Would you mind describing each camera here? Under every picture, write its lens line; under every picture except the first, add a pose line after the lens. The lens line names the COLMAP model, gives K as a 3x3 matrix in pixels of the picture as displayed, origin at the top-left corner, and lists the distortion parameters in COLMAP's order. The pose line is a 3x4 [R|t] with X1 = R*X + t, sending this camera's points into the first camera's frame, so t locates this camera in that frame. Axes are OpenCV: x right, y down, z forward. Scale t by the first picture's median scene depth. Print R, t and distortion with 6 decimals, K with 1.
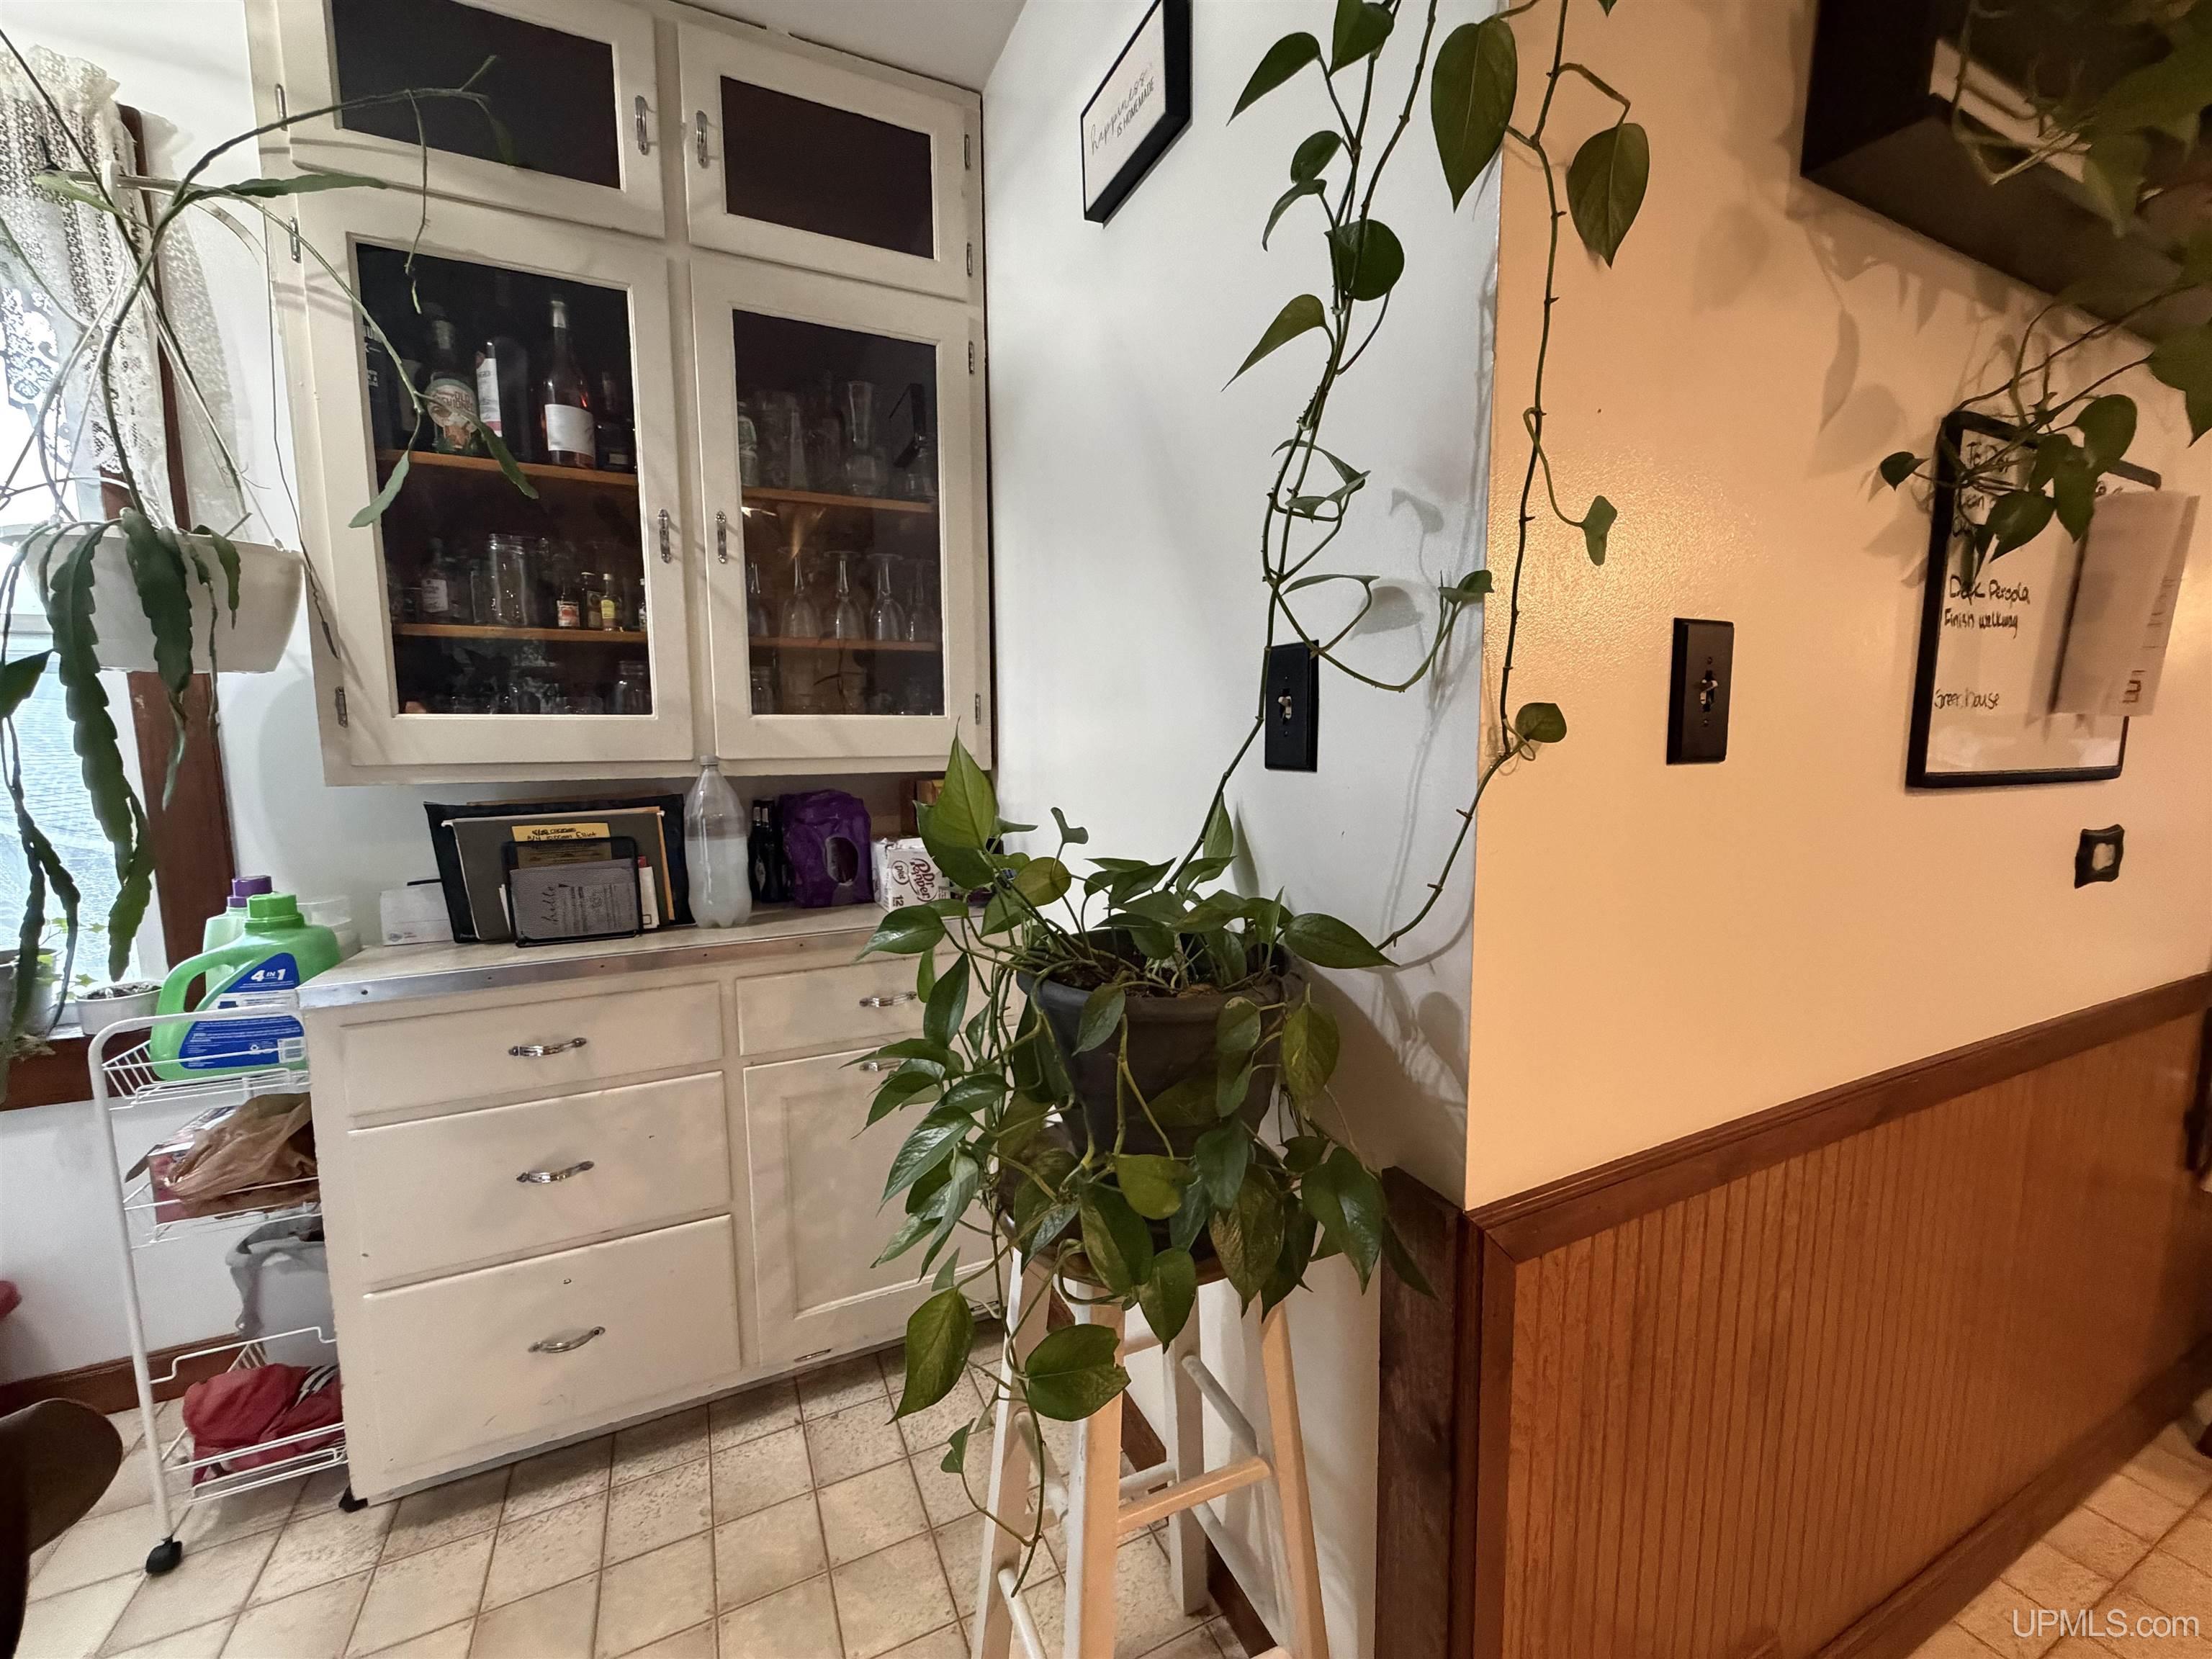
lens RADIAL K [[886.2, 0, 1112.6], [0, 886.2, 835.1], [0, 0, 1]] dist [0.001033, 0.000213]
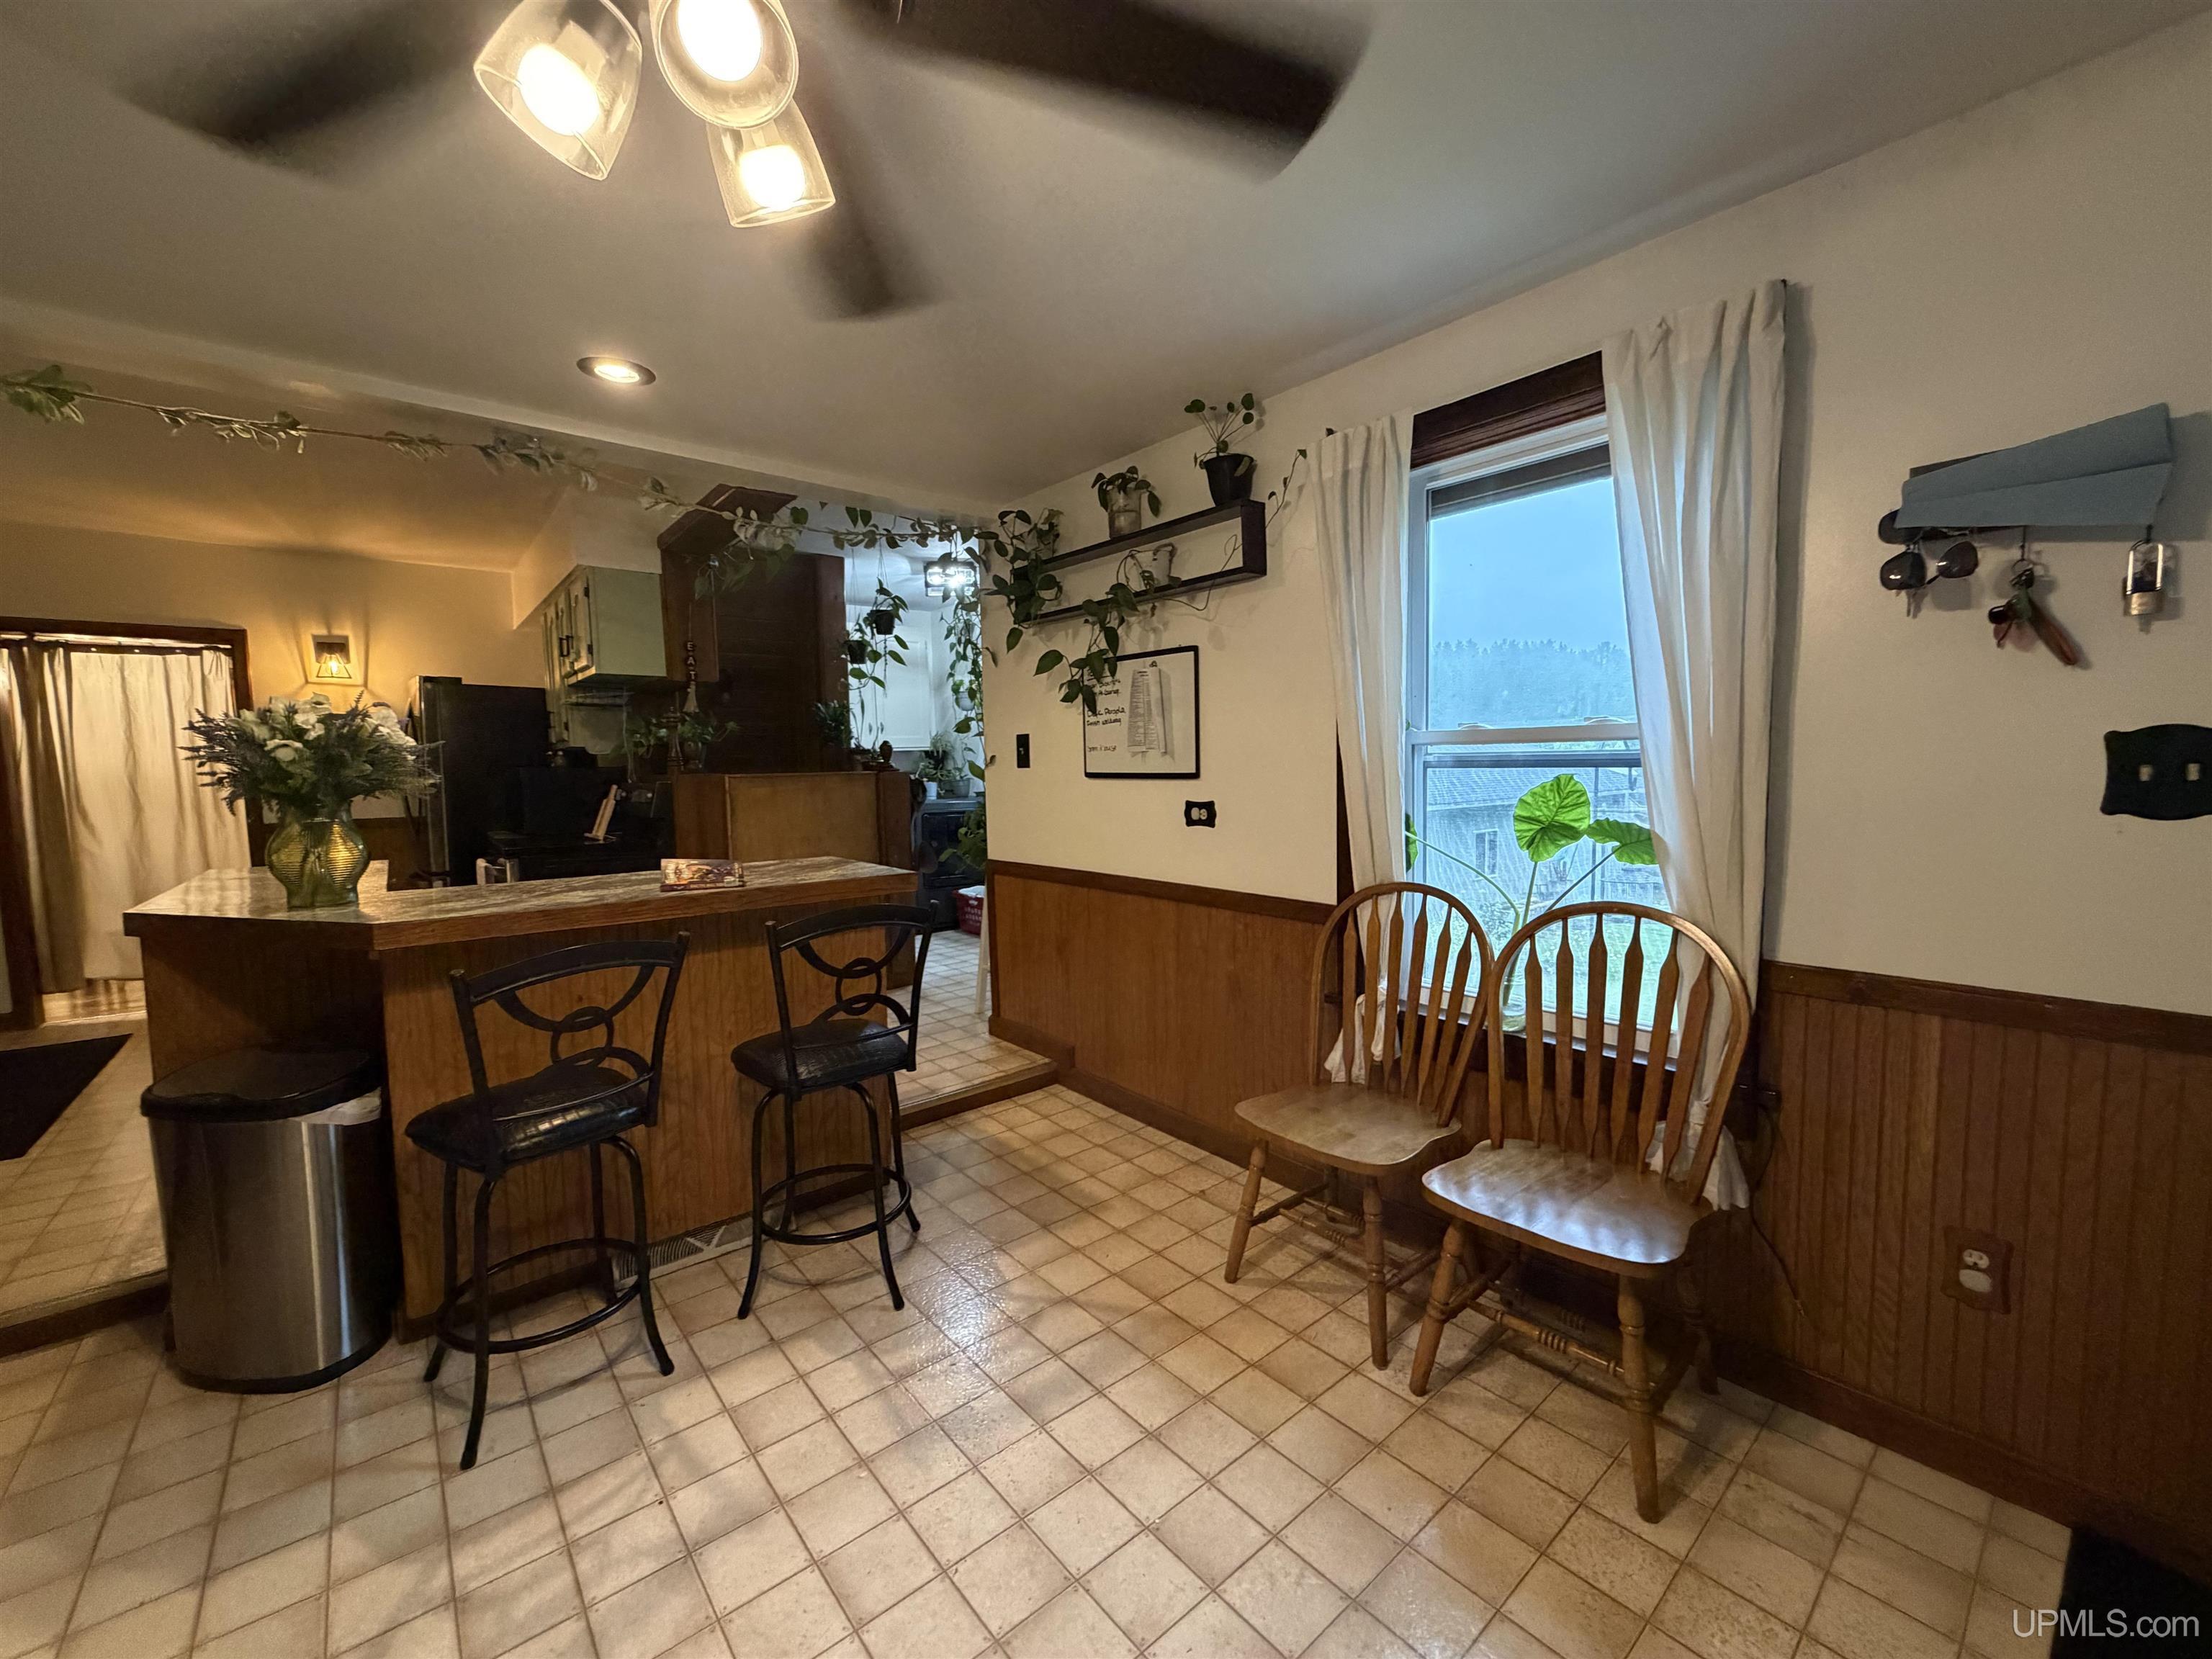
lens RADIAL K [[886.2, 0, 1094.3], [0, 886.2, 829.3], [0, 0, 1]] dist [0.001033, 0.000213]
pose [[0.245582, 0.074025, -0.966545, 3.826501], [-0.095758, 0.994056, 0.051802, -0.032721], [0.964635, 0.079833, 0.251210, 0.240213]]
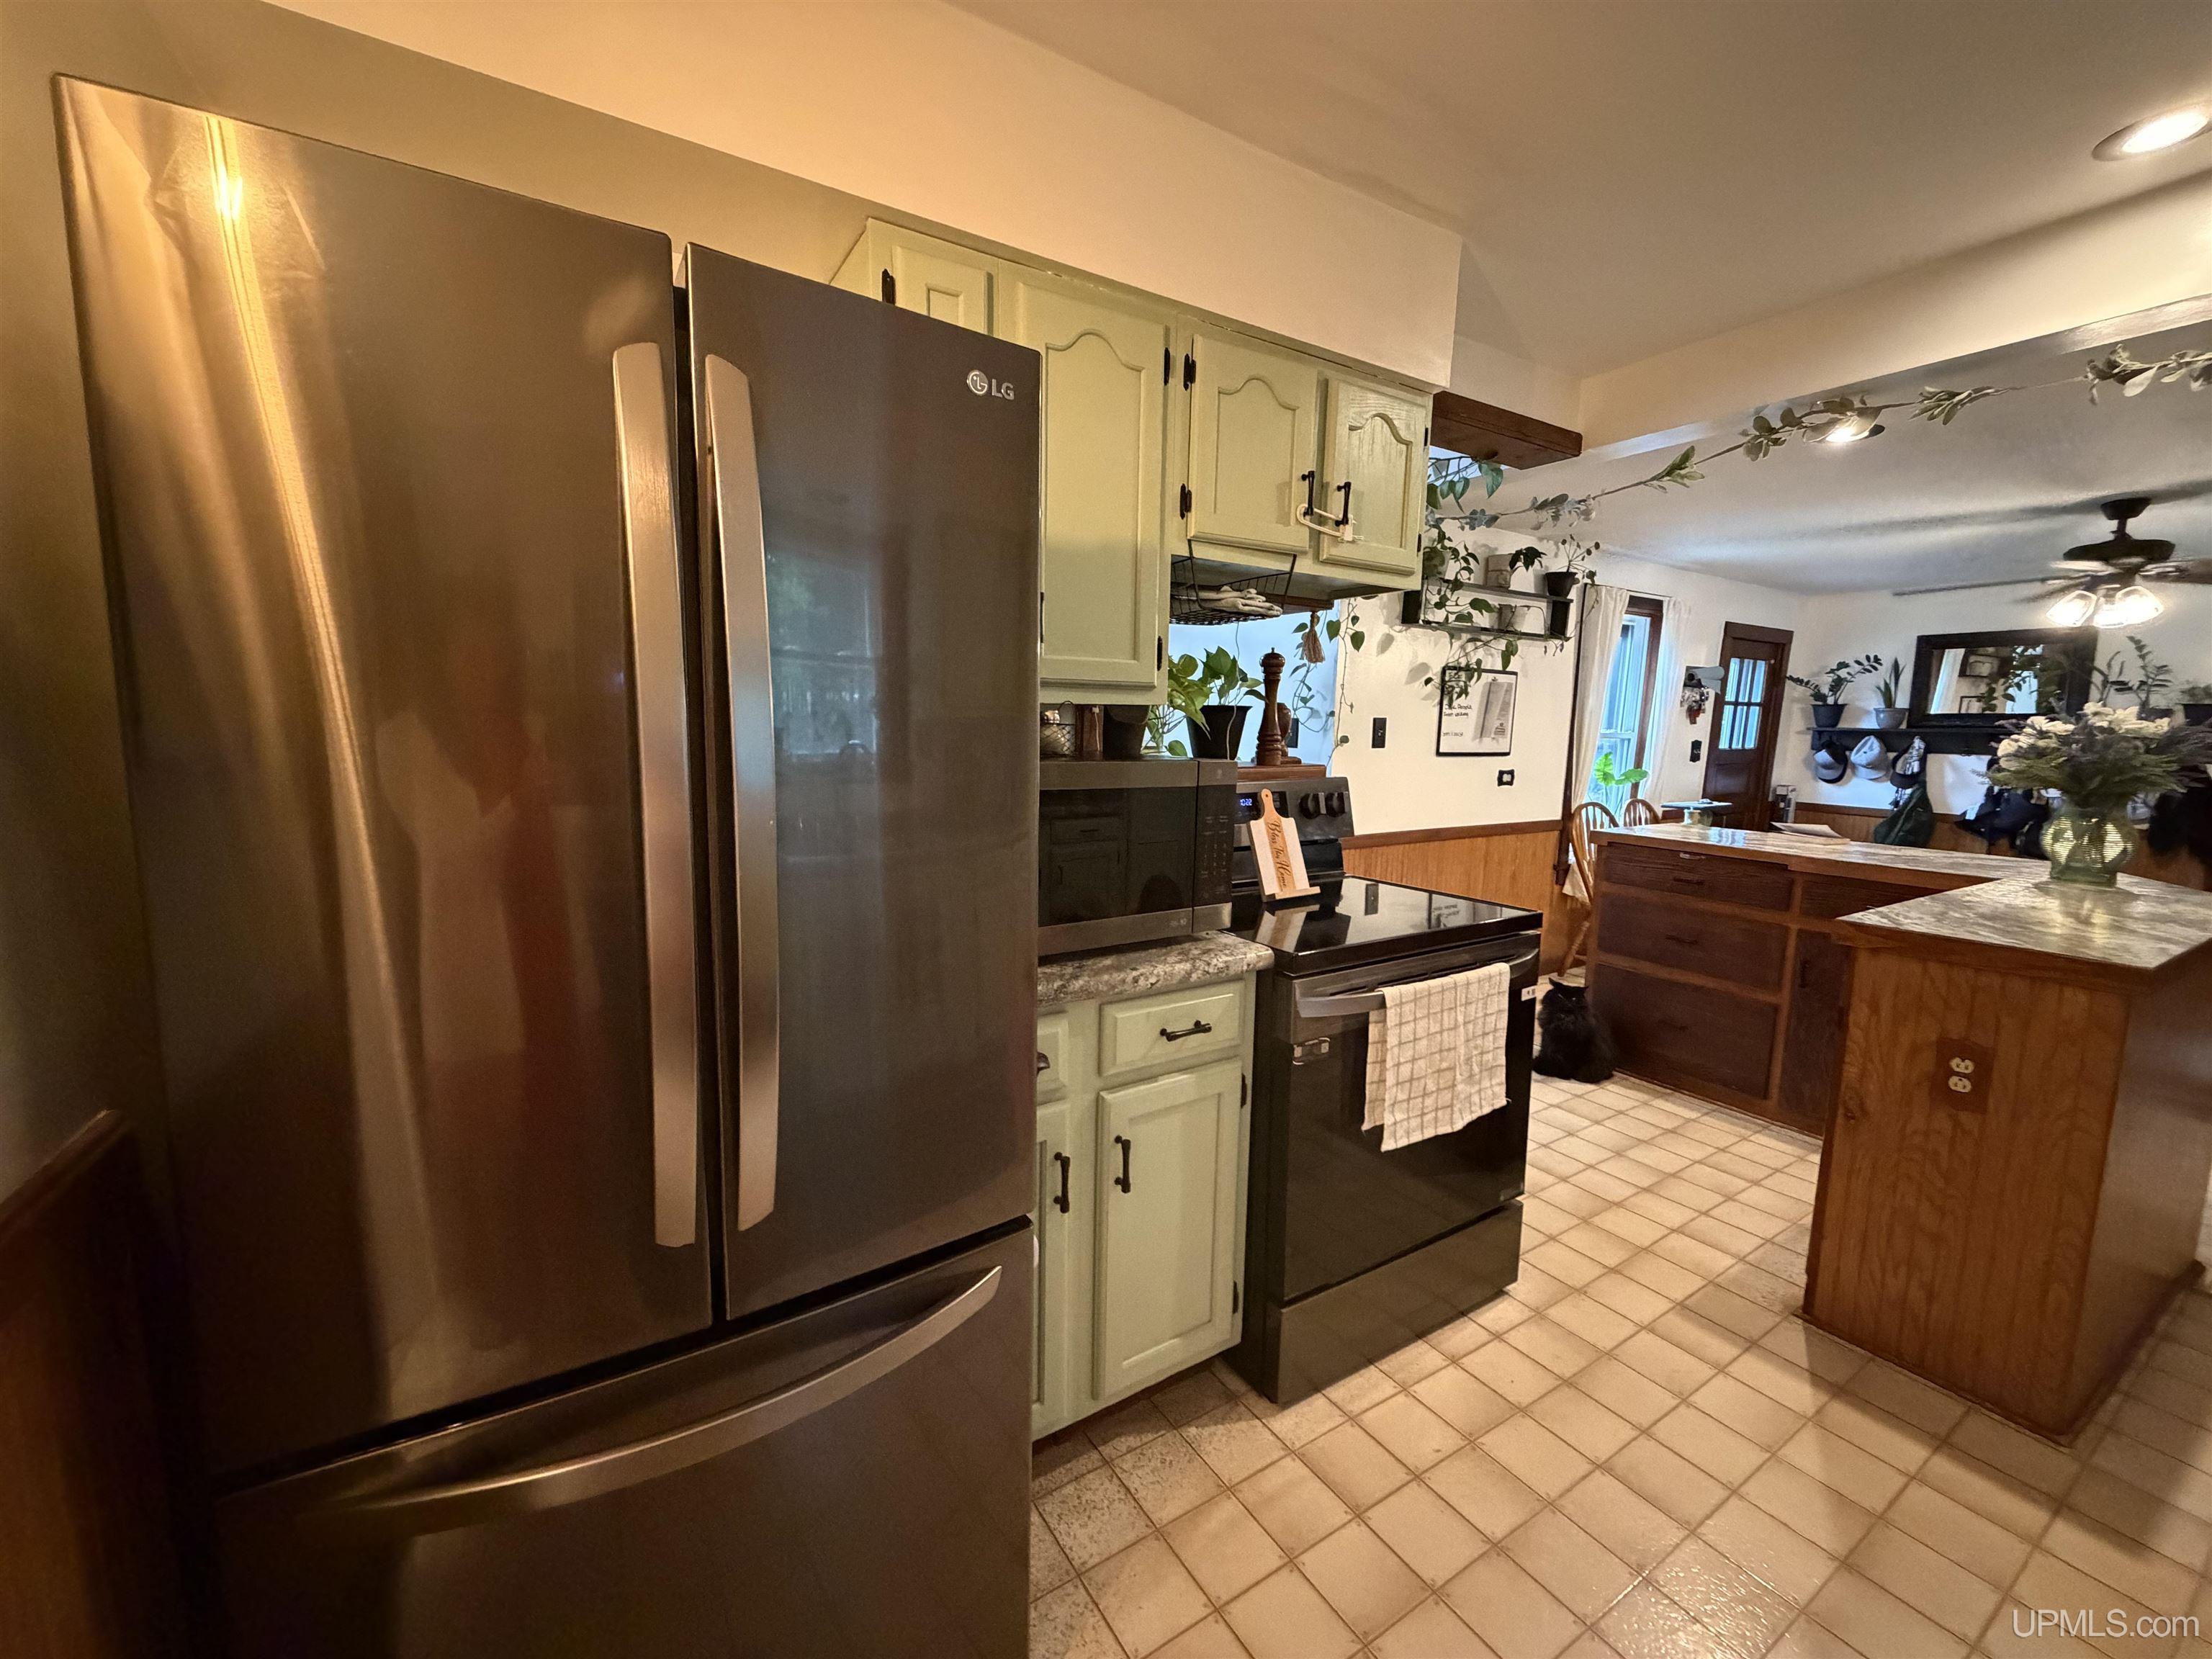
lens RADIAL K [[886.2, 0, 1092.6], [0, 886.2, 833.7], [0, 0, 1]] dist [0.001033, 0.000213]
pose [[0.994366, 0.010886, 0.105445, -1.056964], [-0.012908, 0.999745, 0.018511, 0.241755], [-0.105216, -0.019767, 0.994253, -2.784763]]
